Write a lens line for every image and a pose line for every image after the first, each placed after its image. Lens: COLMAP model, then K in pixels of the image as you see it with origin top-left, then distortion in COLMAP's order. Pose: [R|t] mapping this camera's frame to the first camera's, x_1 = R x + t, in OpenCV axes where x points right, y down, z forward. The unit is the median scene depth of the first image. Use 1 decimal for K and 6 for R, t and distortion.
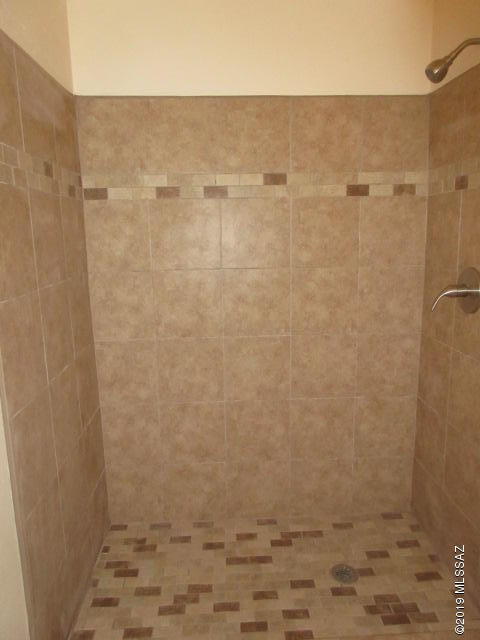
lens RADIAL K [[470.1, 0, 241.5], [0, 470.1, 315.9], [0, 0, 1]] dist [-0.019963, 0.004029]
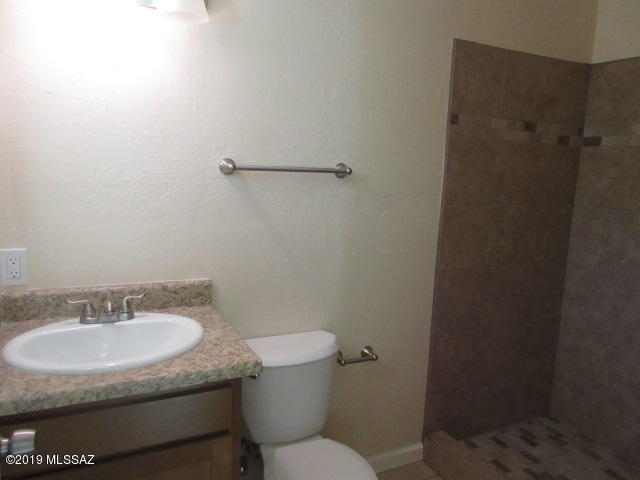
lens RADIAL K [[470.1, 0, 318.3], [0, 470.1, 241.8], [0, 0, 1]] dist [-0.019963, 0.004029]
pose [[0.380609, 0.175000, -0.908026, 0.560143], [-0.208493, 0.972887, 0.100108, 0.020801], [0.900926, 0.151216, 0.406776, -0.098161]]
